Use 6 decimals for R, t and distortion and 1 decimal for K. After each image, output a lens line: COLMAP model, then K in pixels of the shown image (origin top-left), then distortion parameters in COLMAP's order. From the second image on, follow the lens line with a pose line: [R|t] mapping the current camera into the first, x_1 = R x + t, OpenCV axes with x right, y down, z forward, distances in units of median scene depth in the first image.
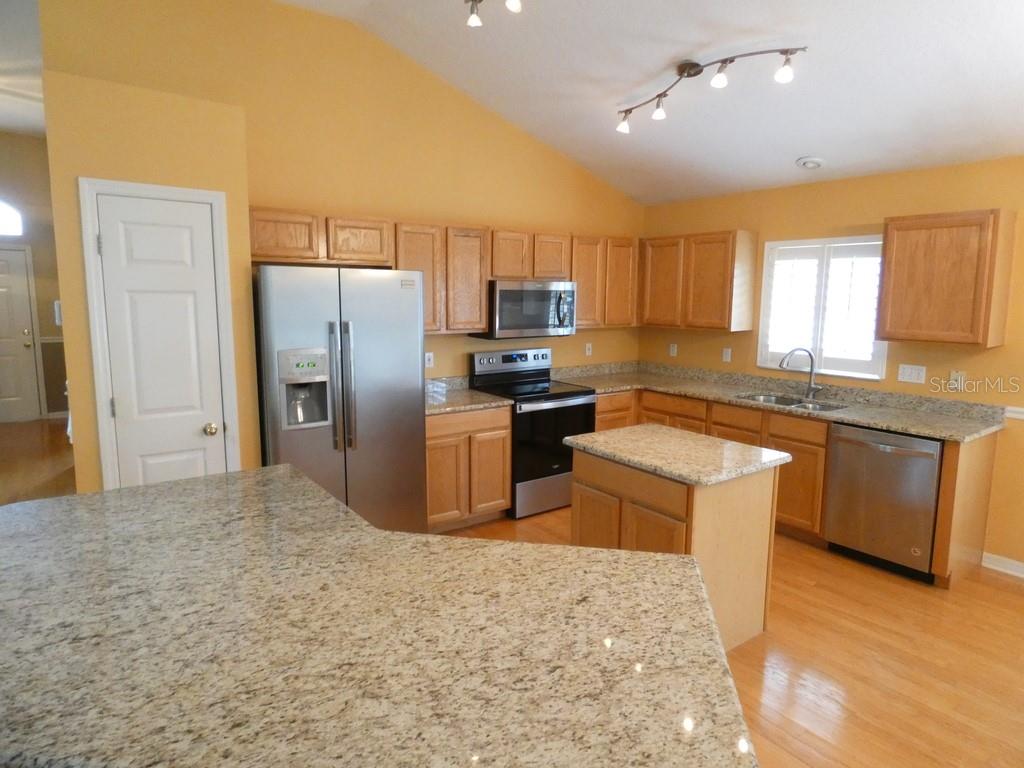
lens RADIAL K [[626.3, 0, 512.3], [0, 626.3, 387.2], [0, 0, 1]] dist [-0.000682, -0.001209]
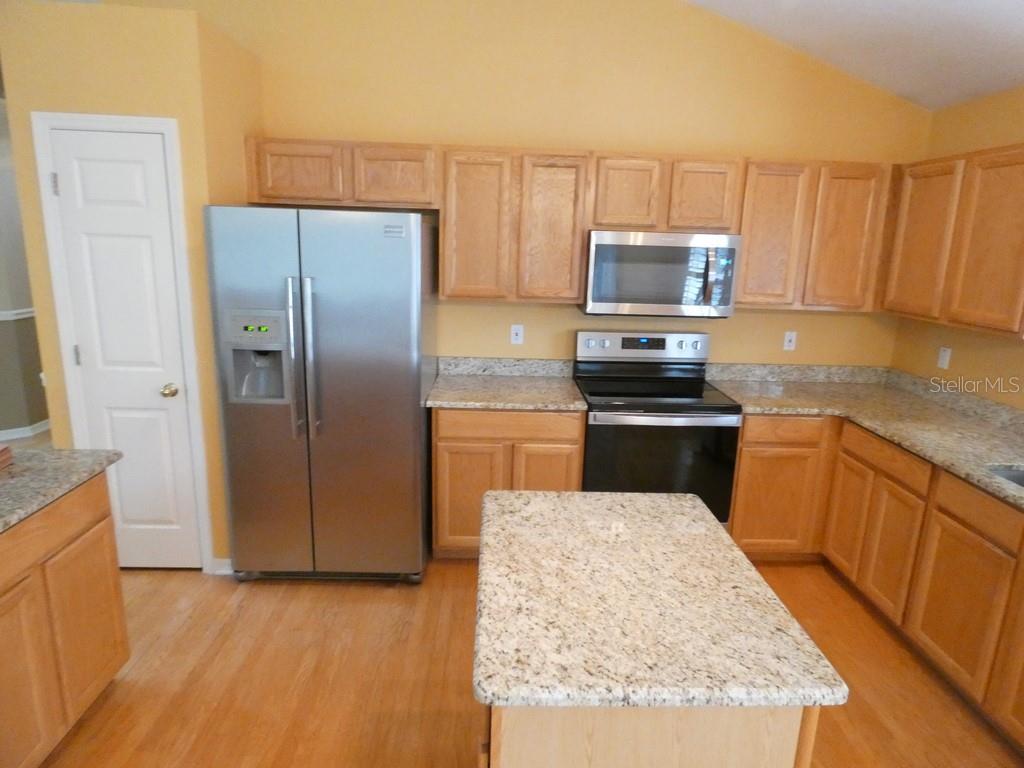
lens RADIAL K [[619.7, 0, 512.0], [0, 619.7, 384.0], [0, 0, 1]] dist [0.000419, -0.019854]
pose [[0.830149, 0.144953, -0.538369, 0.292230], [-0.109039, 0.989175, 0.098196, -0.059278], [0.546775, -0.022814, 0.836969, 0.369023]]
